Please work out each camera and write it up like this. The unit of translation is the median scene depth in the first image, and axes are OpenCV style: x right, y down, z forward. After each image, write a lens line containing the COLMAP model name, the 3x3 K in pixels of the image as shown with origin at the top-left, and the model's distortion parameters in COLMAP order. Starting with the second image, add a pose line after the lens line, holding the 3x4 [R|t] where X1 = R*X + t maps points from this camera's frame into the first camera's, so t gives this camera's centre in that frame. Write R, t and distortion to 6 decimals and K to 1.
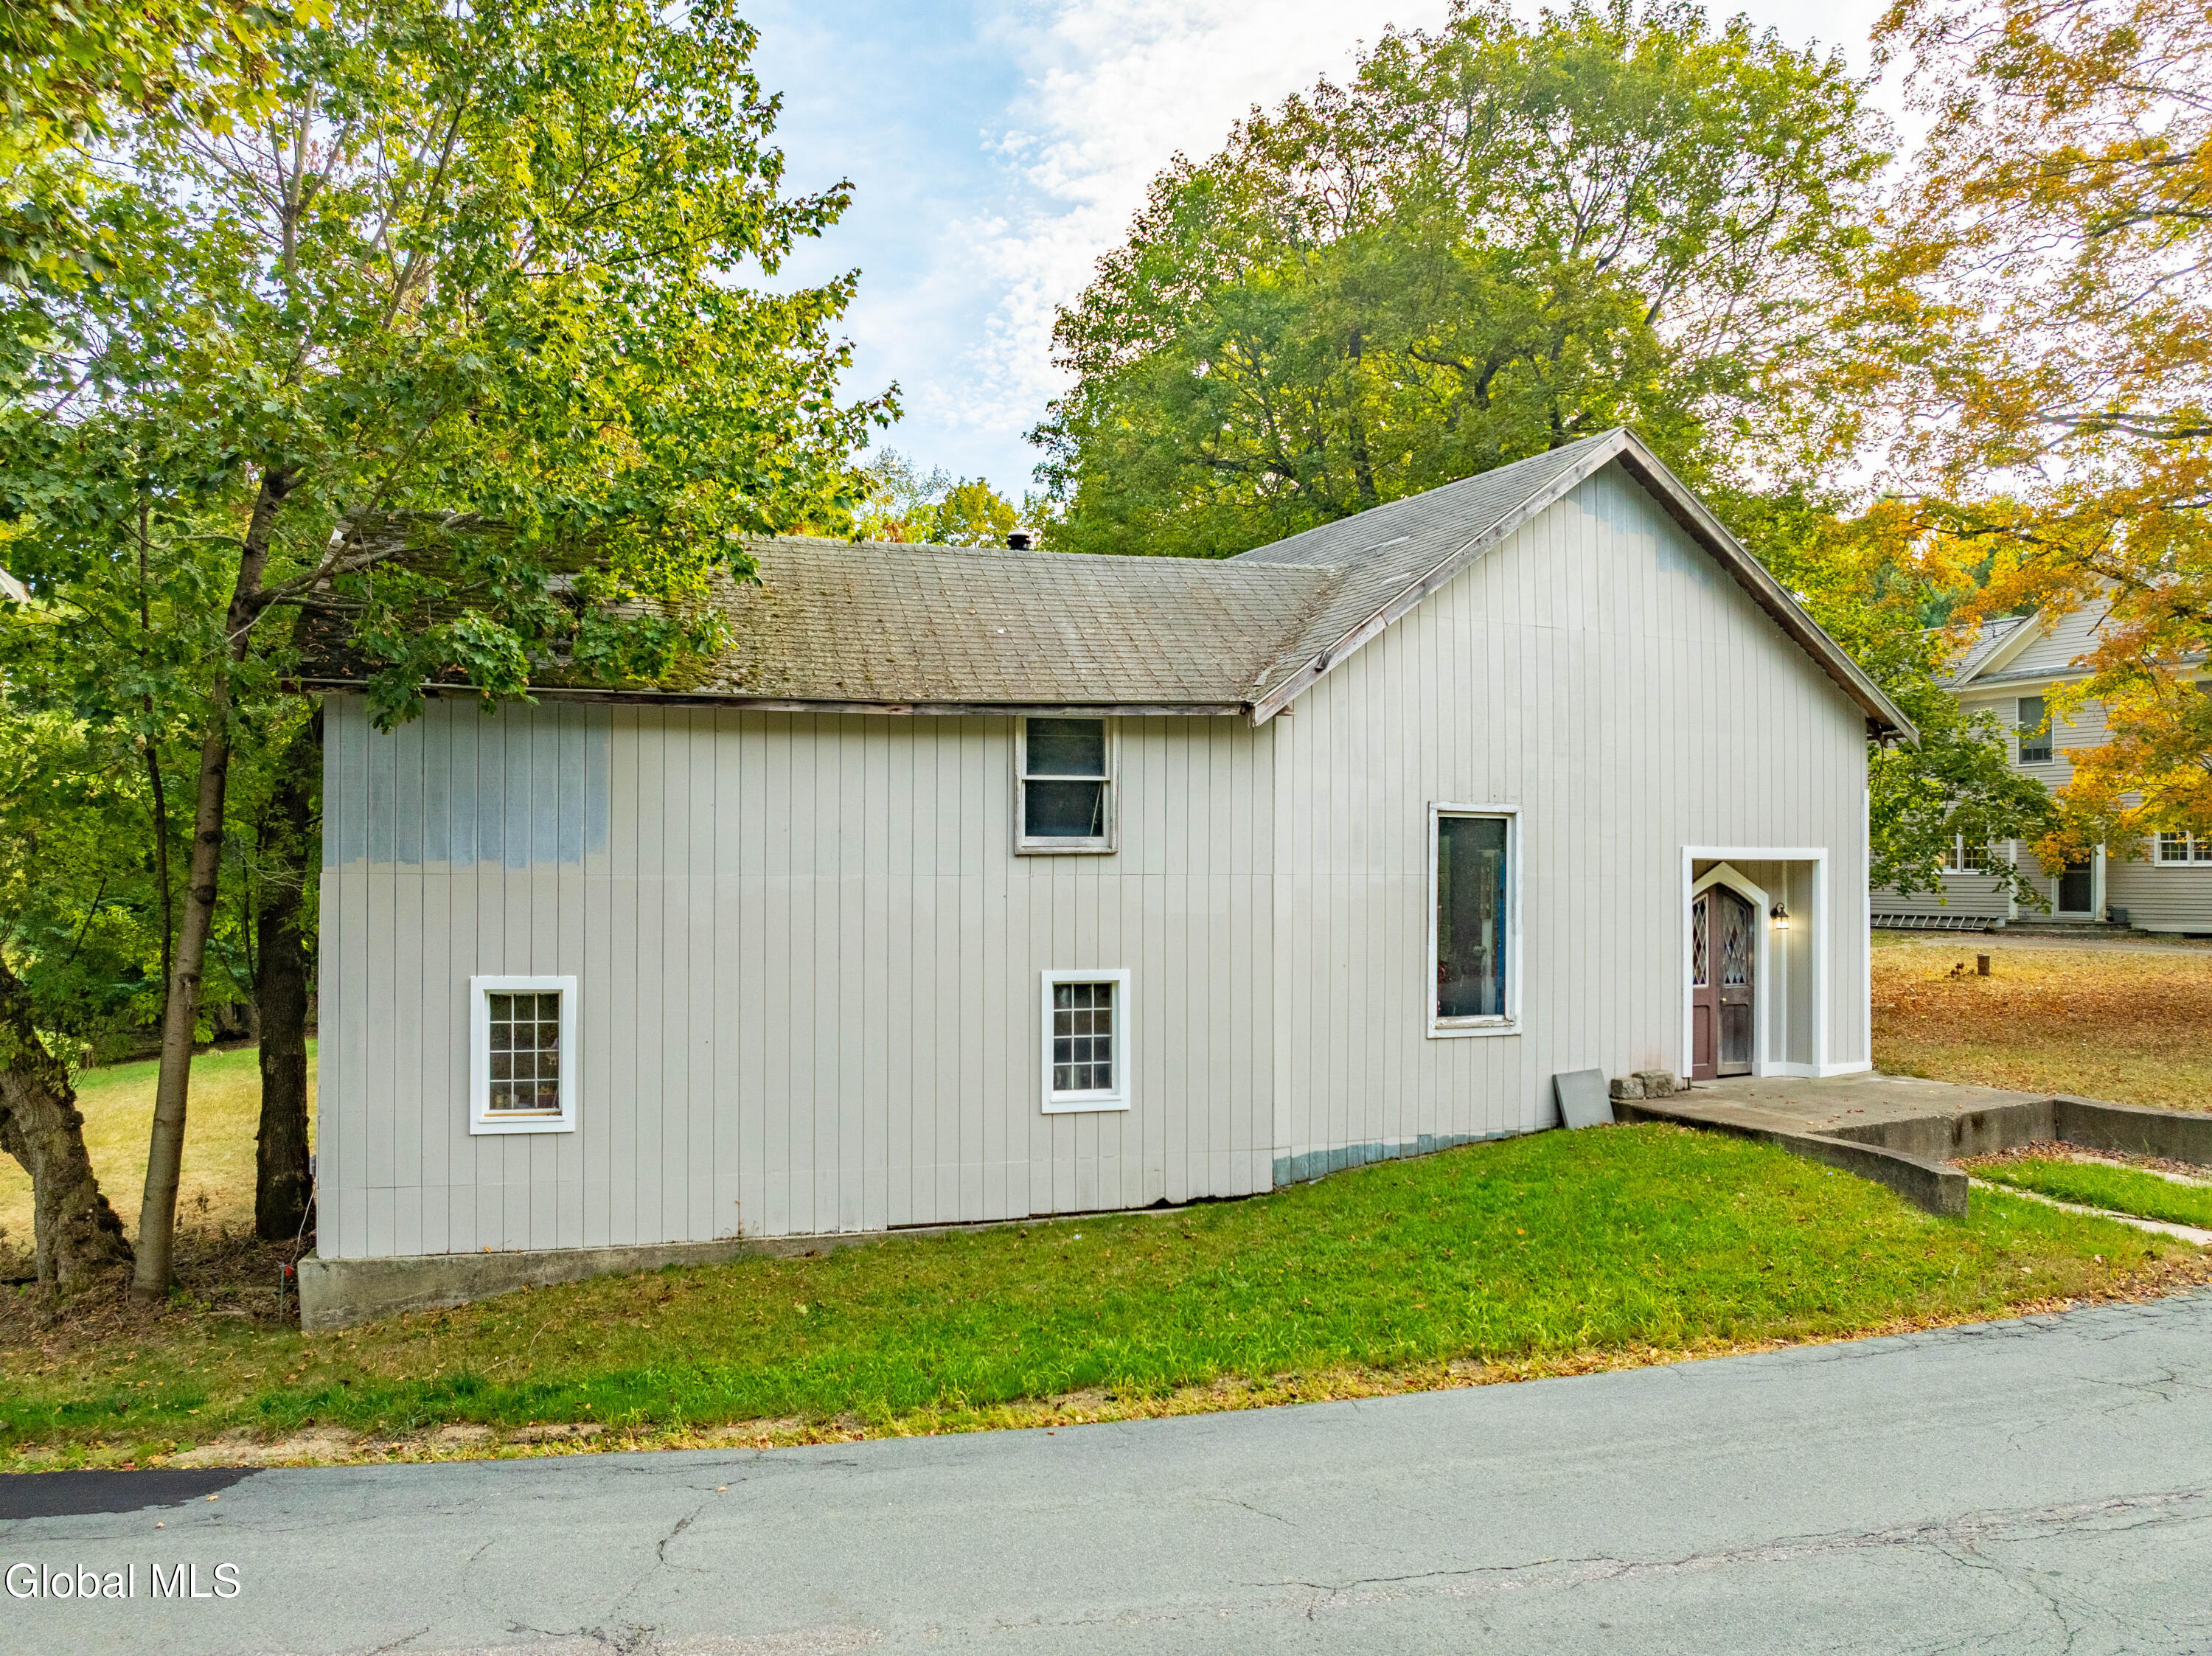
lens RADIAL K [[1562.8, 0, 1100.5], [0, 1562.8, 815.0], [0, 0, 1]] dist [-0.047900, 0.024491]
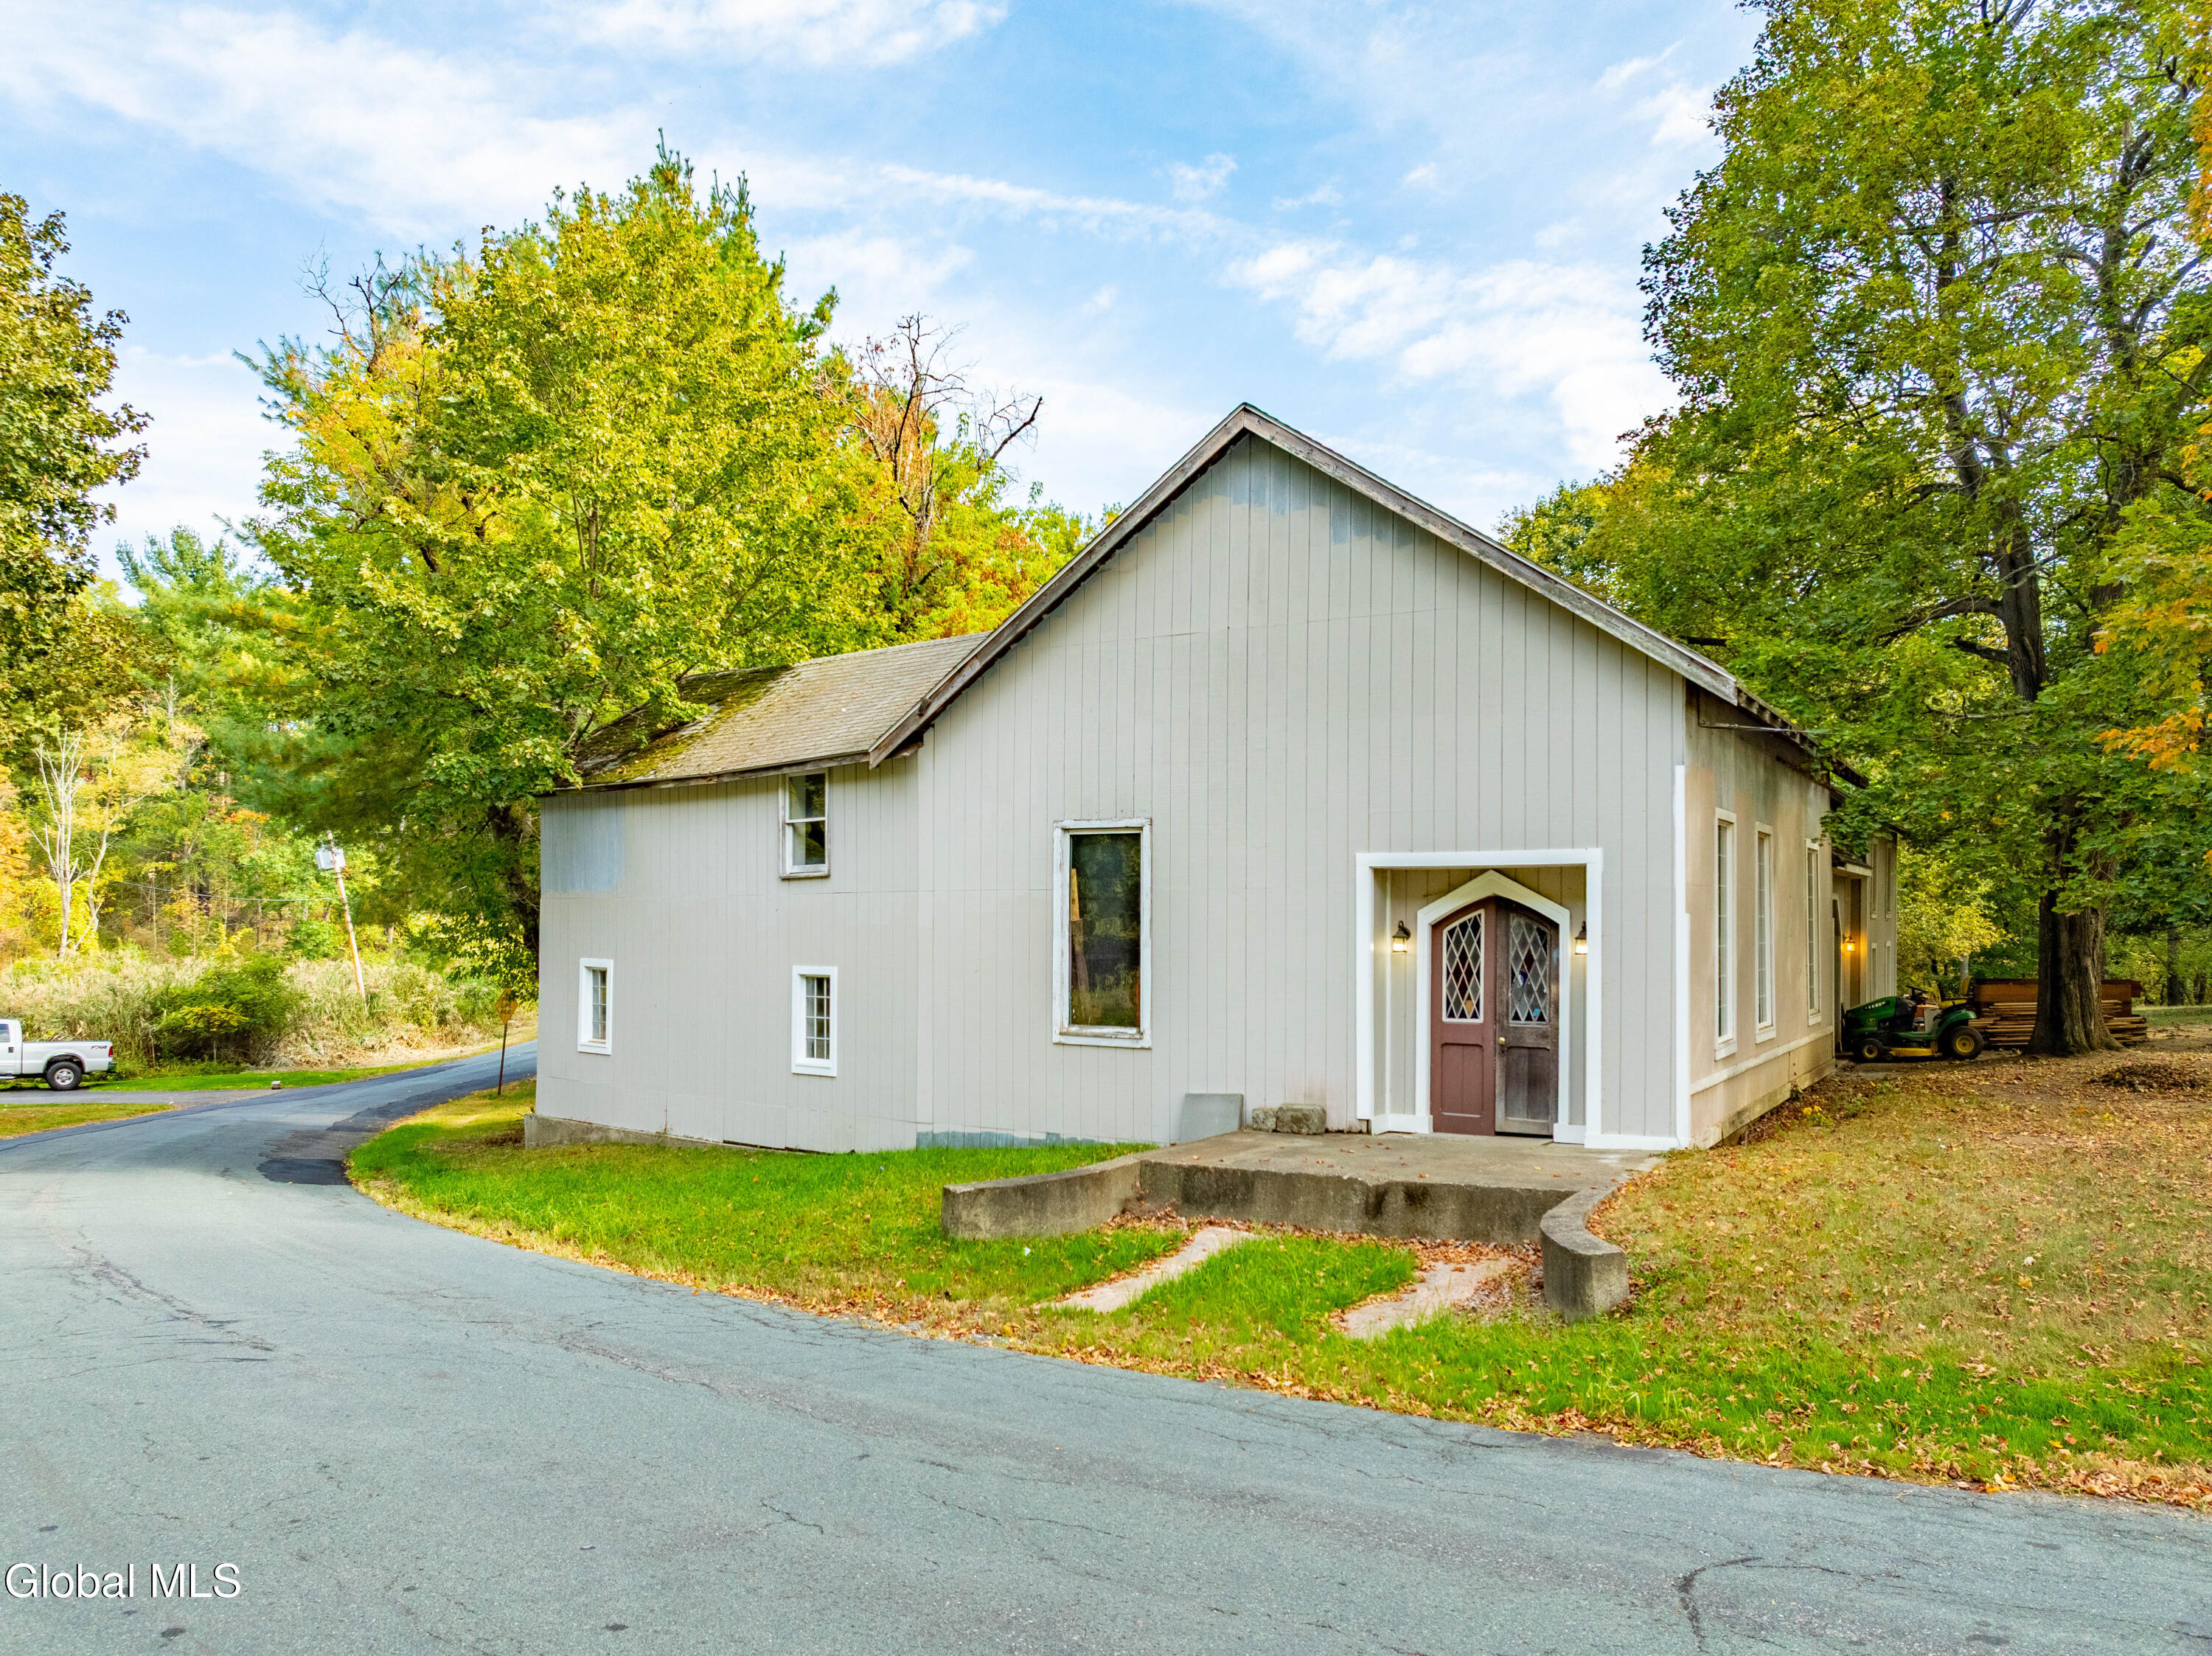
lens RADIAL K [[1562.8, 0, 1113.0], [0, 1562.8, 841.5], [0, 0, 1]] dist [-0.047900, 0.024491]
pose [[0.564799, -0.045671, -0.823964, 0.965114], [0.027511, 0.998954, -0.036513, 0.039684], [0.824770, -0.002045, 0.565465, 0.372478]]
